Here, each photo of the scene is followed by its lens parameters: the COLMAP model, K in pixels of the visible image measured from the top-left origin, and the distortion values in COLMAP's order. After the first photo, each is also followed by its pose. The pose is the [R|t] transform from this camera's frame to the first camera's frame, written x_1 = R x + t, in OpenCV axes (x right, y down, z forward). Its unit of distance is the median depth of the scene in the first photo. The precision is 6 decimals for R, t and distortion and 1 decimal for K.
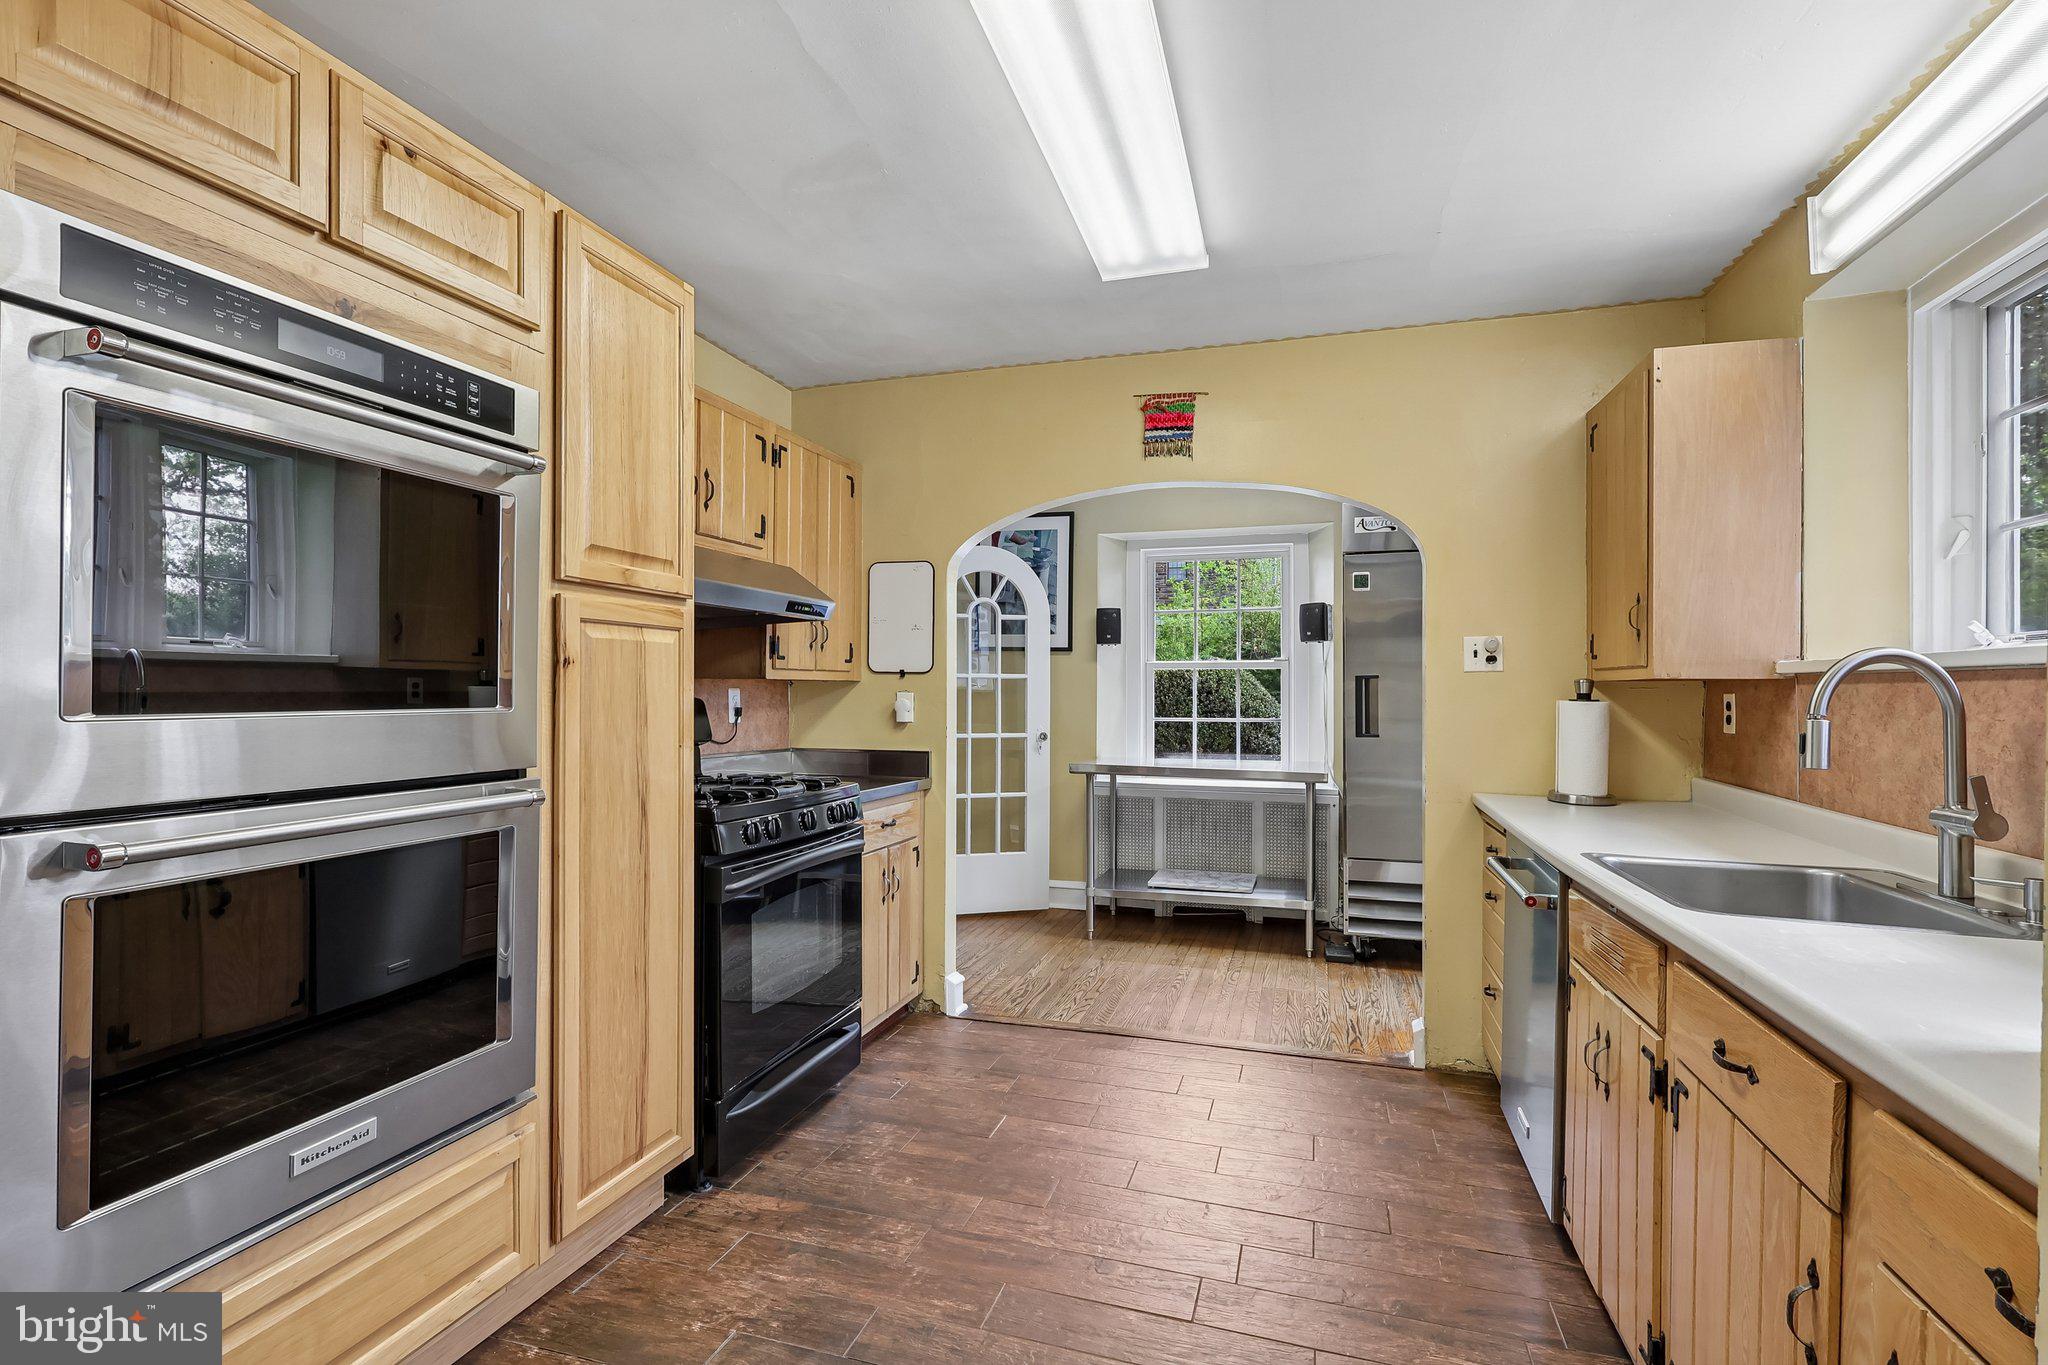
lens RADIAL K [[962.1, 0, 1020.8], [0, 962.1, 688.6], [0, 0, 1]] dist [0.005605, 0.000794]
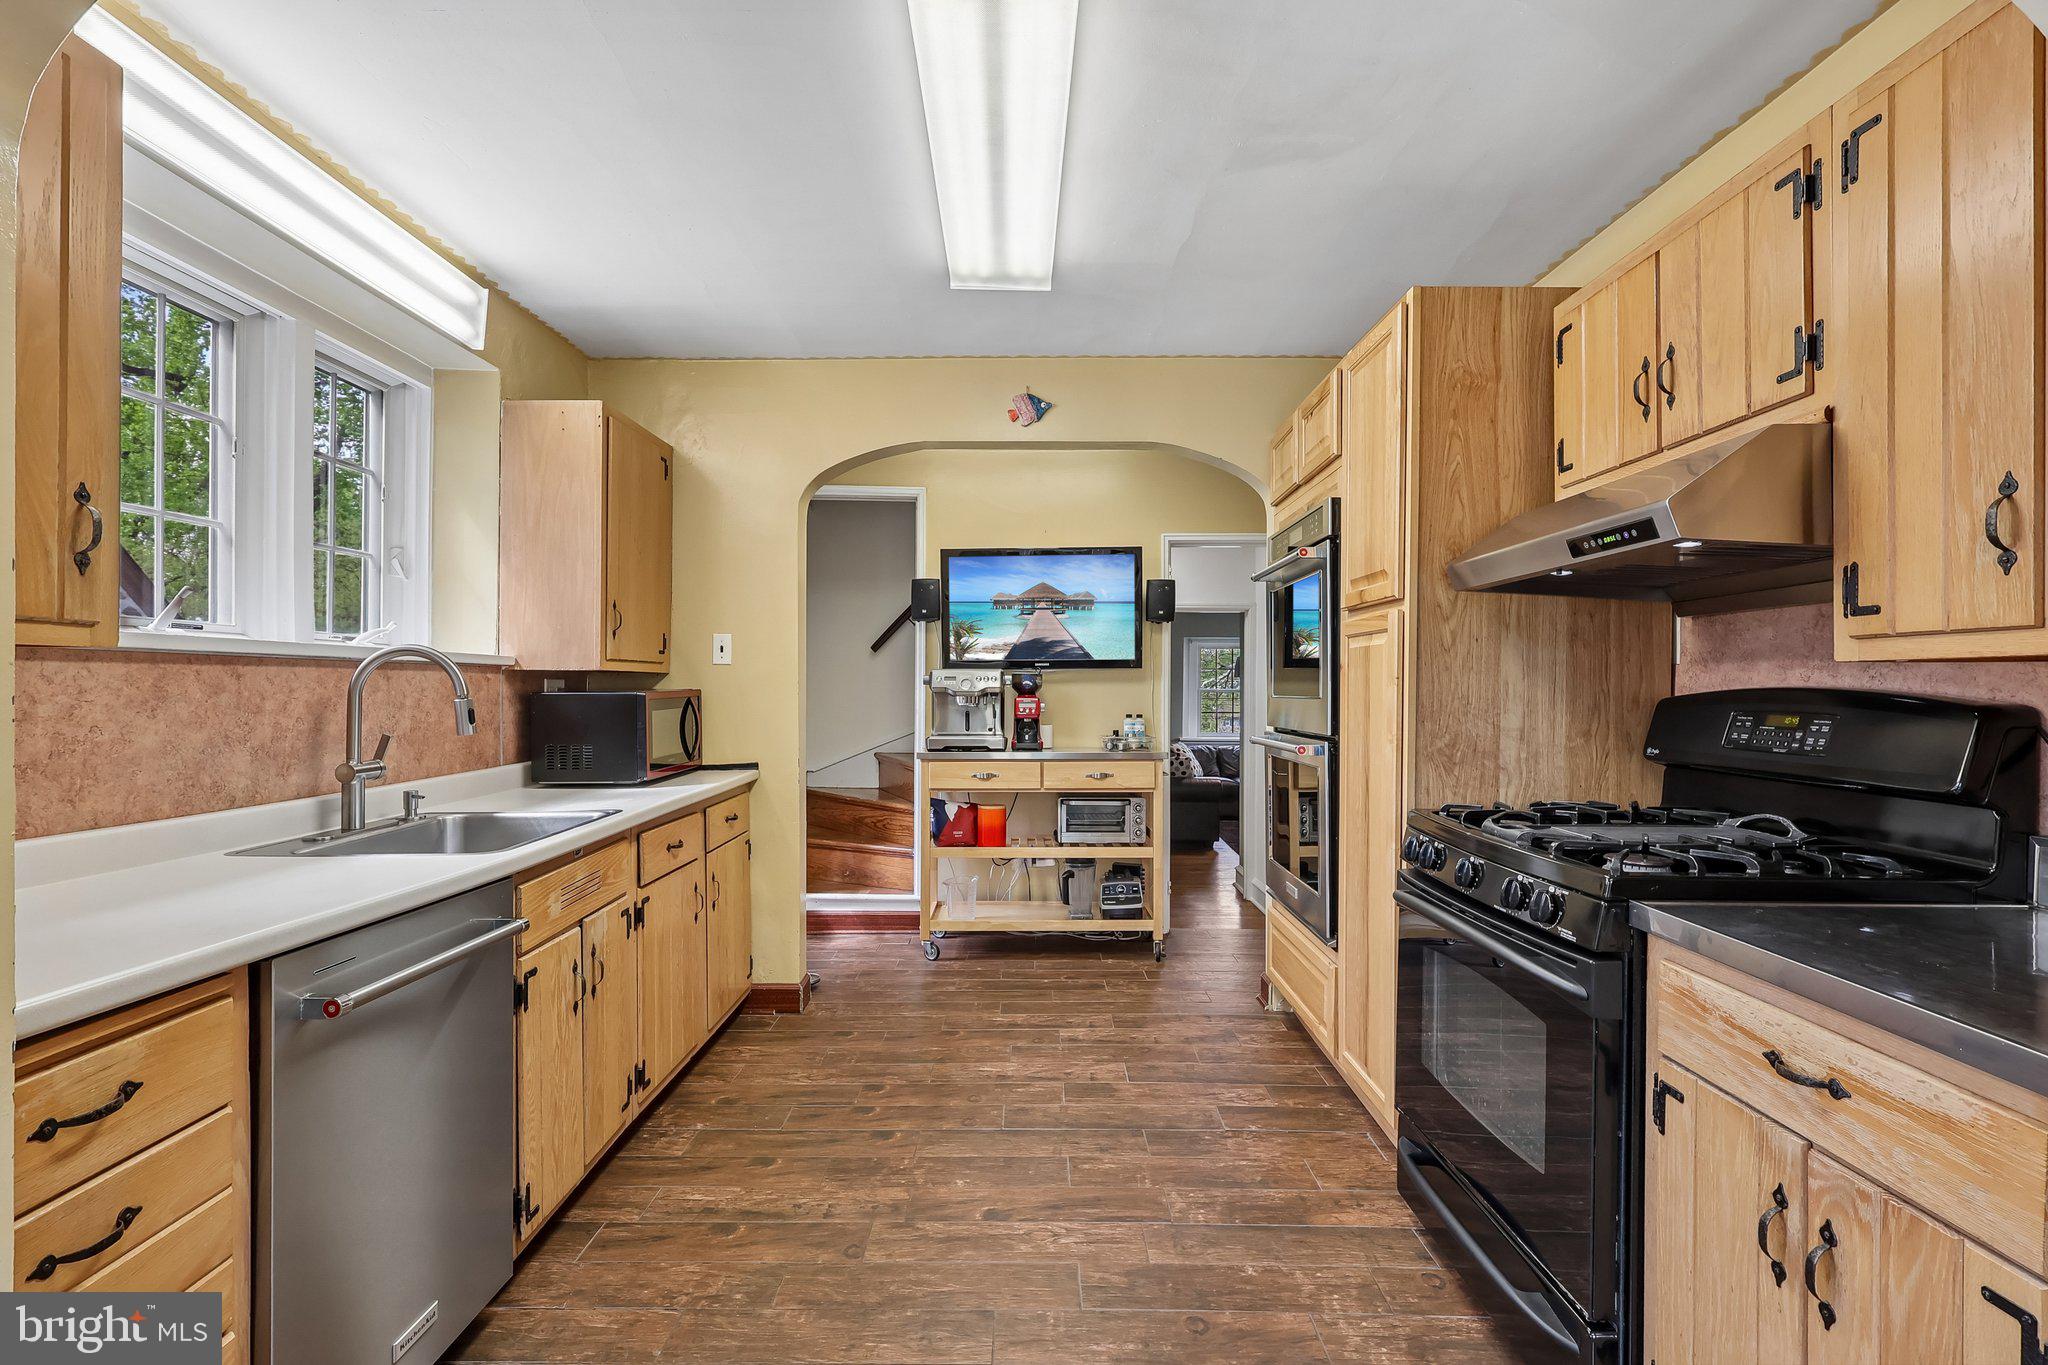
lens RADIAL K [[962.1, 0, 1021.5], [0, 962.1, 687.9], [0, 0, 1]] dist [0.005605, 0.000794]
pose [[-0.957542, -0.010319, -0.288109, 0.223019], [-0.009638, 0.999946, -0.003782, 0.007321], [0.288133, -0.000844, -0.957590, 1.219685]]
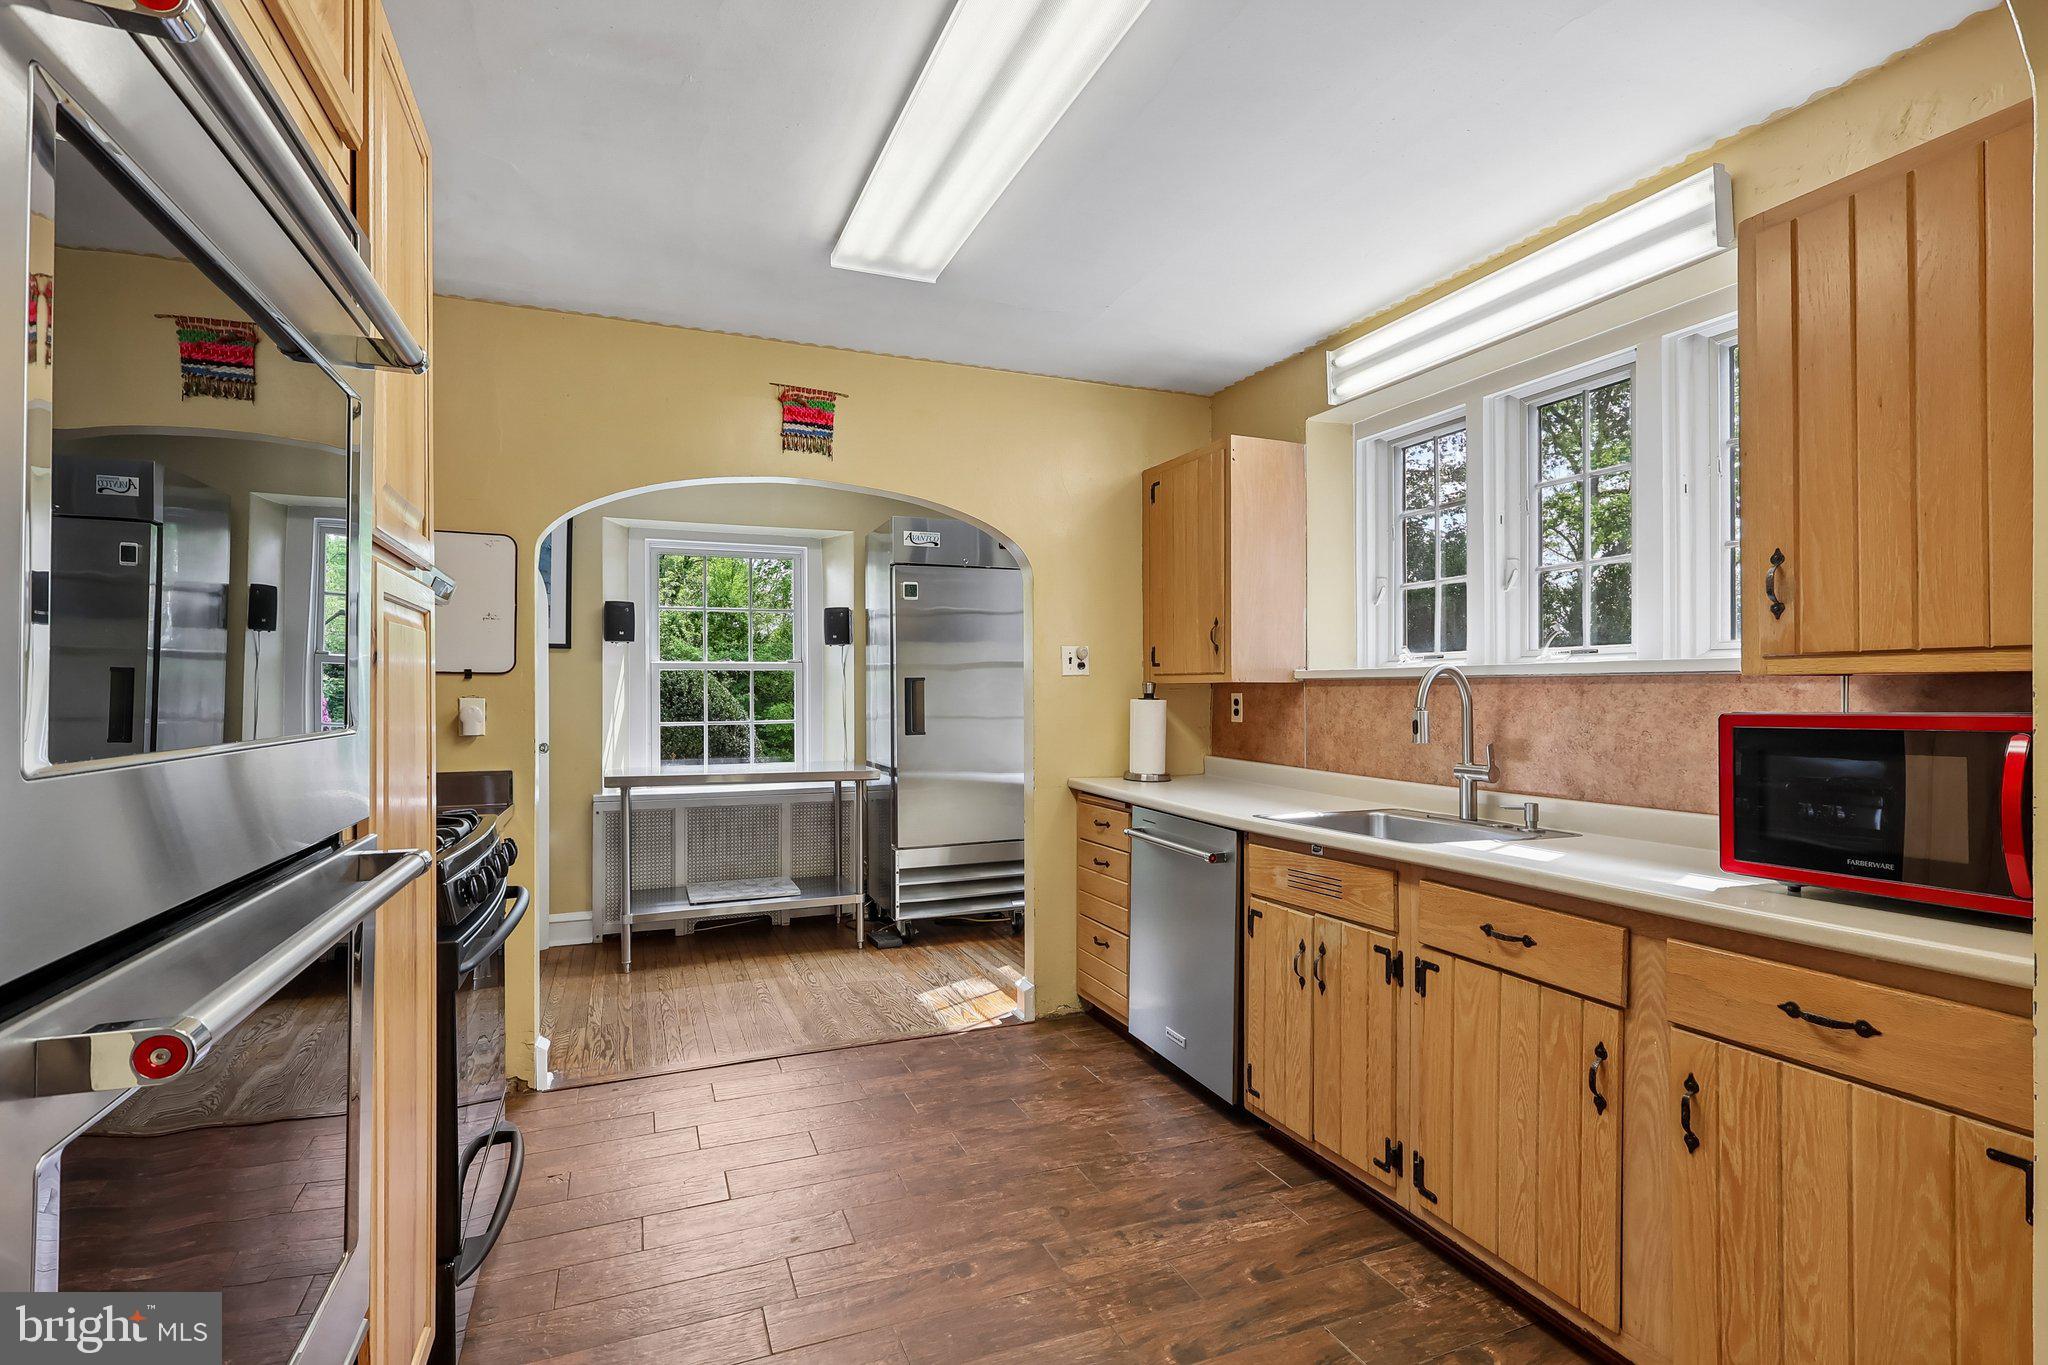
lens RADIAL K [[962.1, 0, 1020.5], [0, 962.1, 688.2], [0, 0, 1]] dist [0.005605, 0.000794]
pose [[0.776181, -0.003133, 0.630502, -0.294518], [0.003637, 0.999993, 0.000492, -0.002968], [-0.630500, 0.001911, 0.776187, 0.109292]]
